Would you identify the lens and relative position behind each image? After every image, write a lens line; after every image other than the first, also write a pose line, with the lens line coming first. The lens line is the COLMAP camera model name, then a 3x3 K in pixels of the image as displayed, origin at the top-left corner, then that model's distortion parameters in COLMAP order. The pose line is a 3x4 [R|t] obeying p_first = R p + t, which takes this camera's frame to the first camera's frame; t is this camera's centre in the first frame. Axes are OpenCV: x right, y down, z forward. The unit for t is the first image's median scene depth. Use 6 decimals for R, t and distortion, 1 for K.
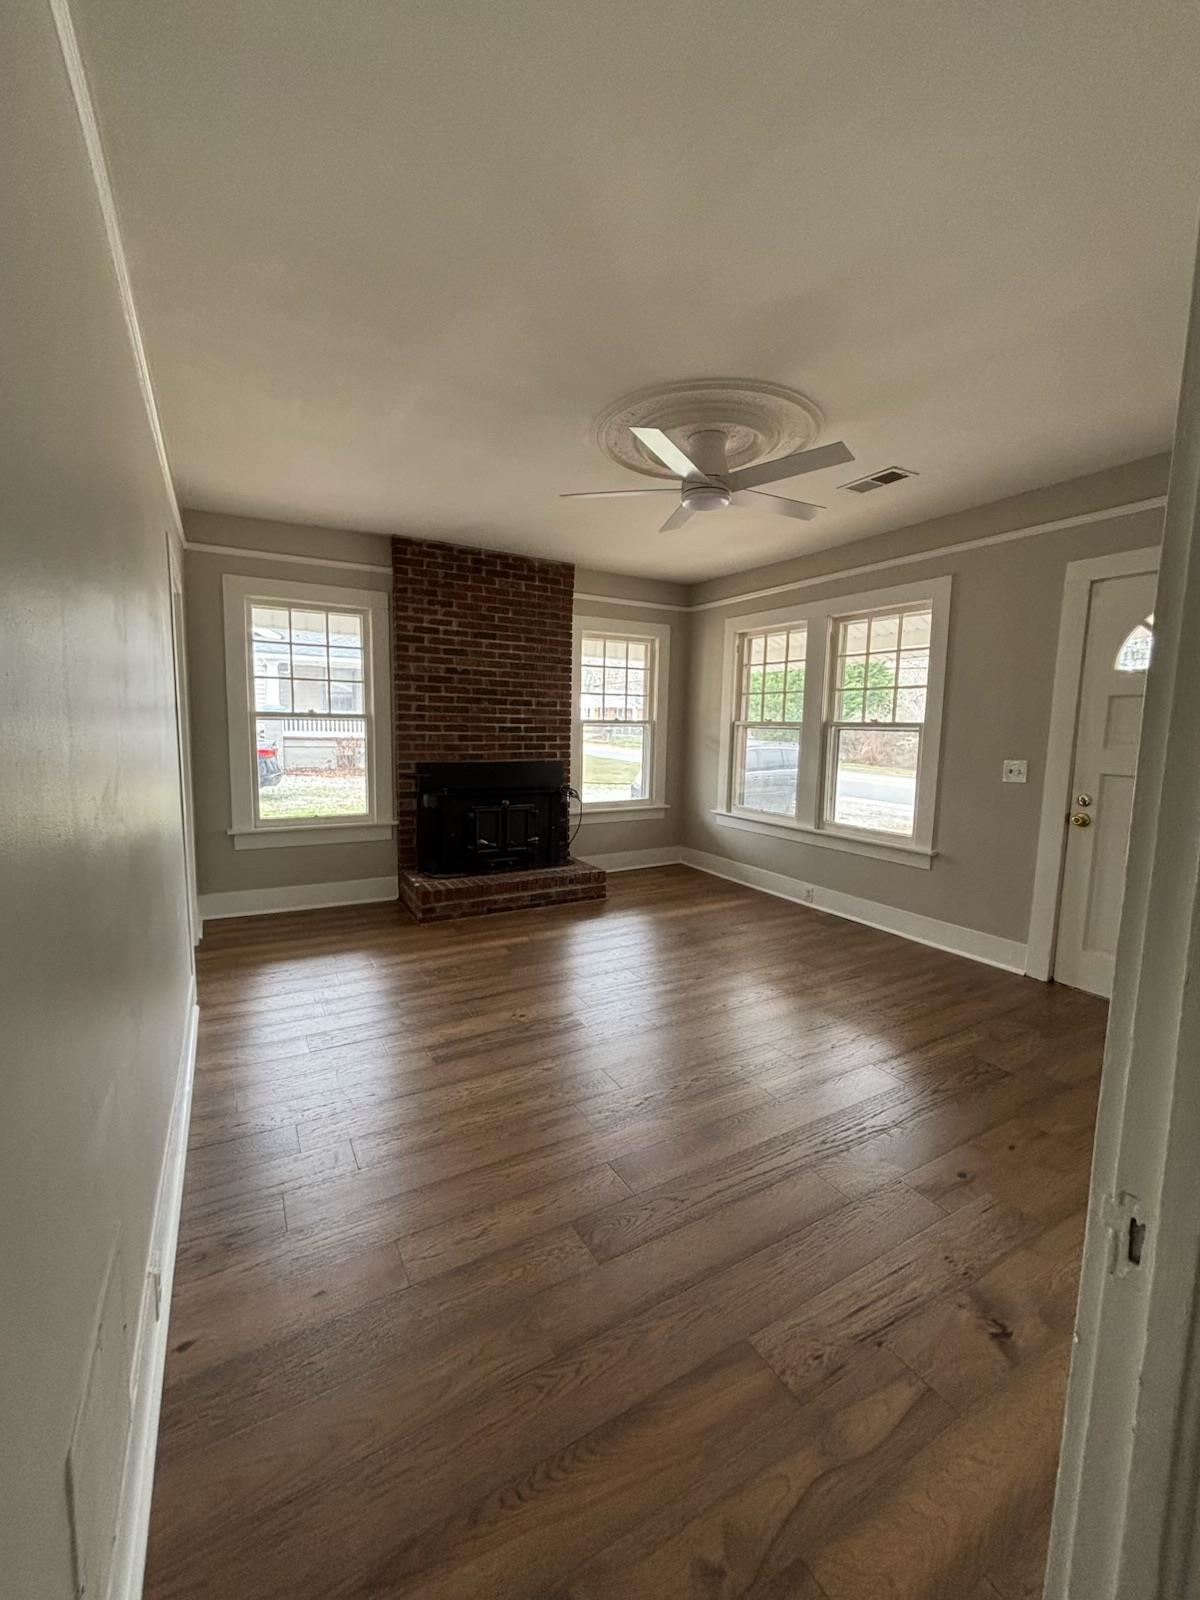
lens RADIAL K [[643.5, 0, 597.3], [0, 643.5, 794.2], [0, 0, 1]] dist [-0.003708, -0.000262]
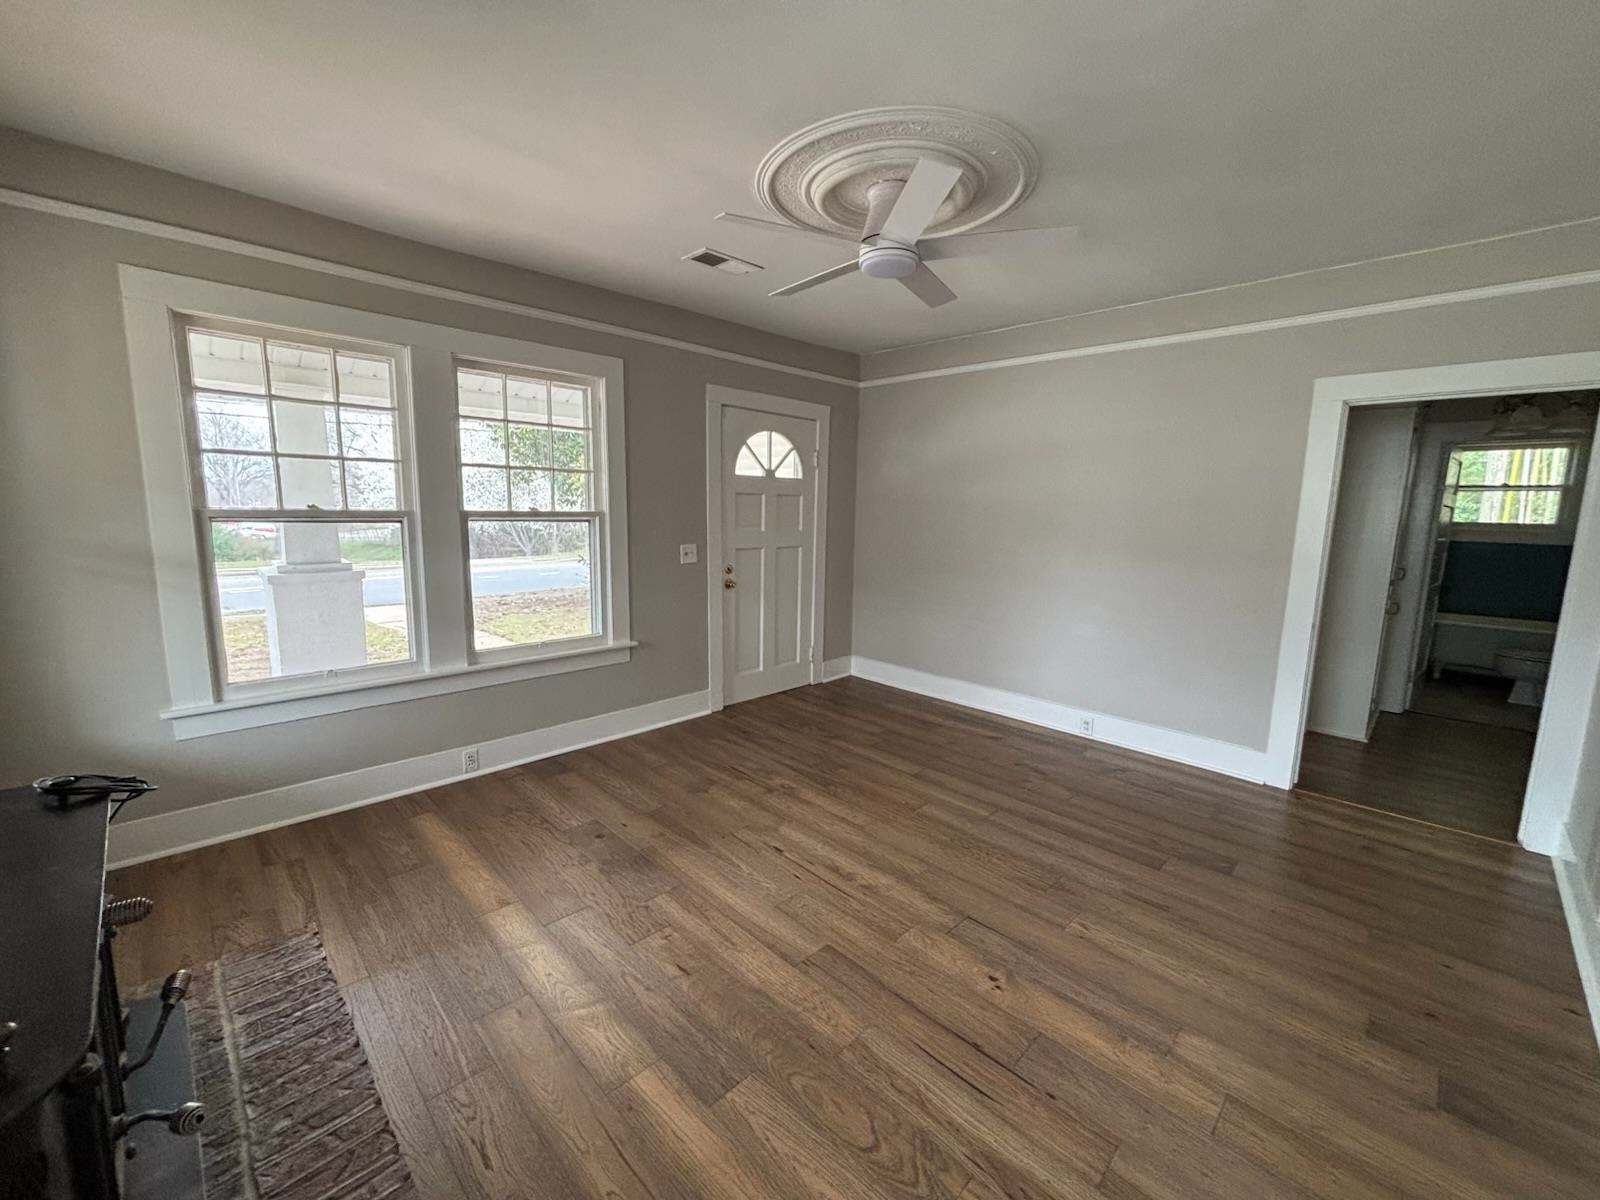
lens RADIAL K [[643.5, 0, 806.4], [0, 643.5, 595.4], [0, 0, 1]] dist [-0.003708, -0.000262]
pose [[-0.278642, -0.153502, 0.948048, -0.483878], [0.078664, 0.980179, 0.181824, -0.140612], [-0.957168, 0.125242, -0.261044, 0.988960]]
